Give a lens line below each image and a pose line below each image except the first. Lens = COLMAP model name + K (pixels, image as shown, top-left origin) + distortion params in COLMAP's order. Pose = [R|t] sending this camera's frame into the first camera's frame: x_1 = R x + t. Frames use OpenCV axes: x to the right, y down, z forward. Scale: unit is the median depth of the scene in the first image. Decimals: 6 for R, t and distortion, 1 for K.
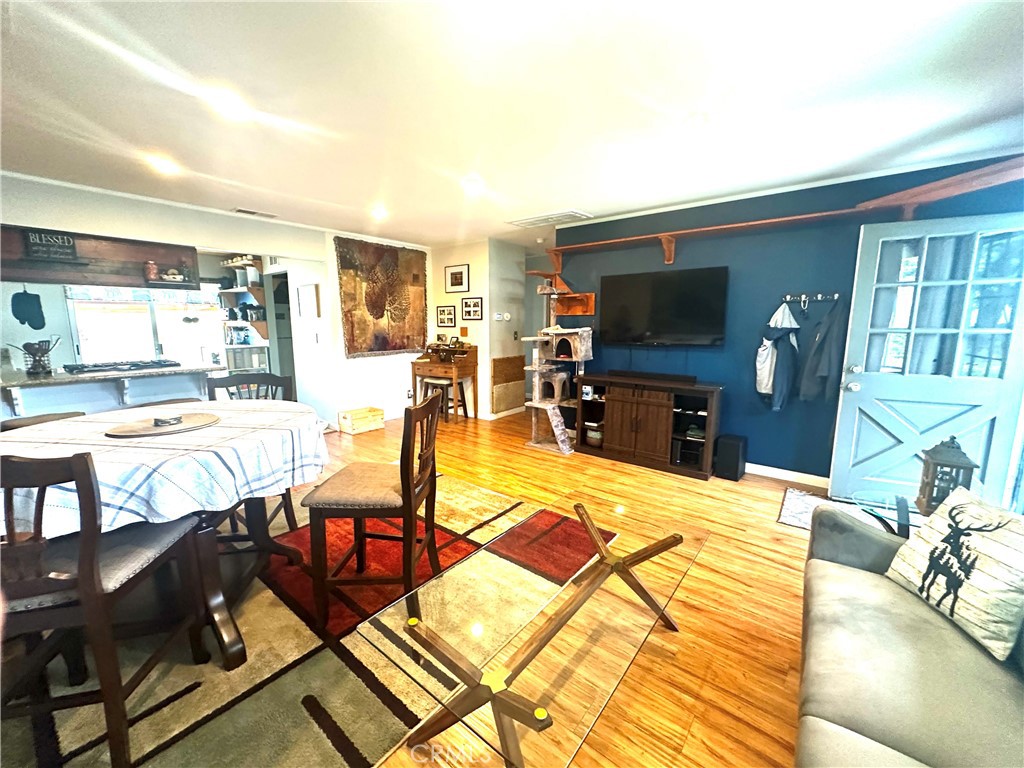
lens RADIAL K [[406.2, 0, 511.2], [0, 406.2, 383.4], [0, 0, 1]] dist [0.003470, -0.000430]
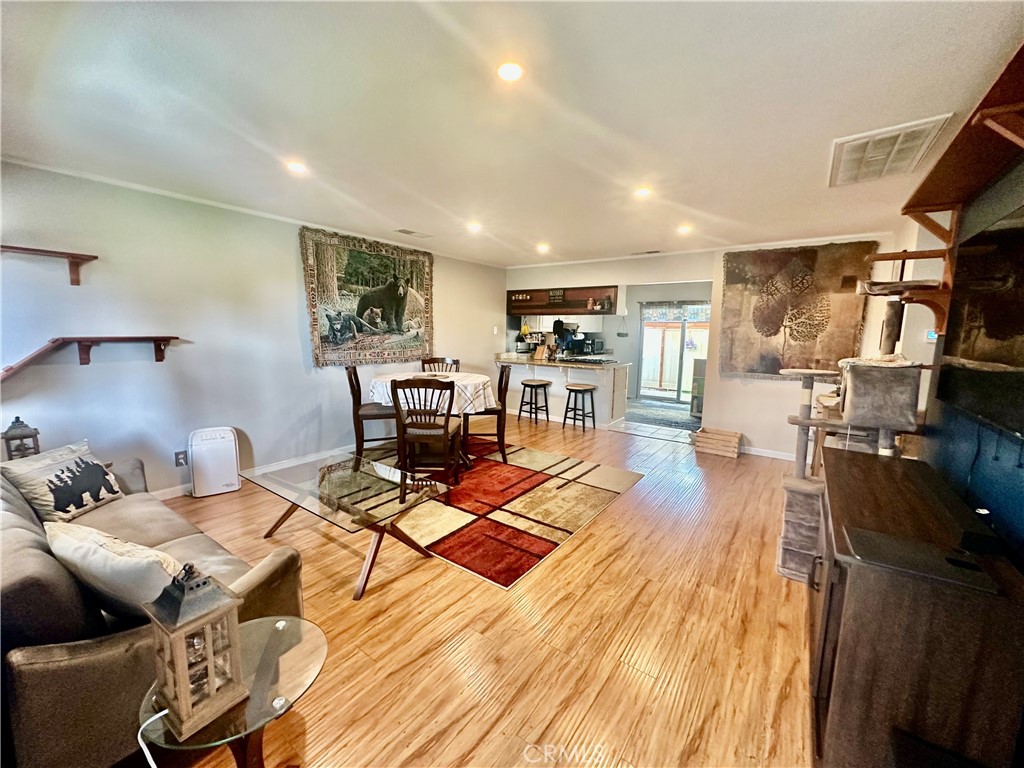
lens RADIAL K [[406.2, 0, 513.5], [0, 406.2, 383.7], [0, 0, 1]] dist [0.003470, -0.000430]
pose [[0.055321, 0.130865, -0.989856, 0.536641], [-0.168978, 0.978301, 0.119893, -0.078009], [0.984066, 0.160631, 0.076234, 0.447730]]
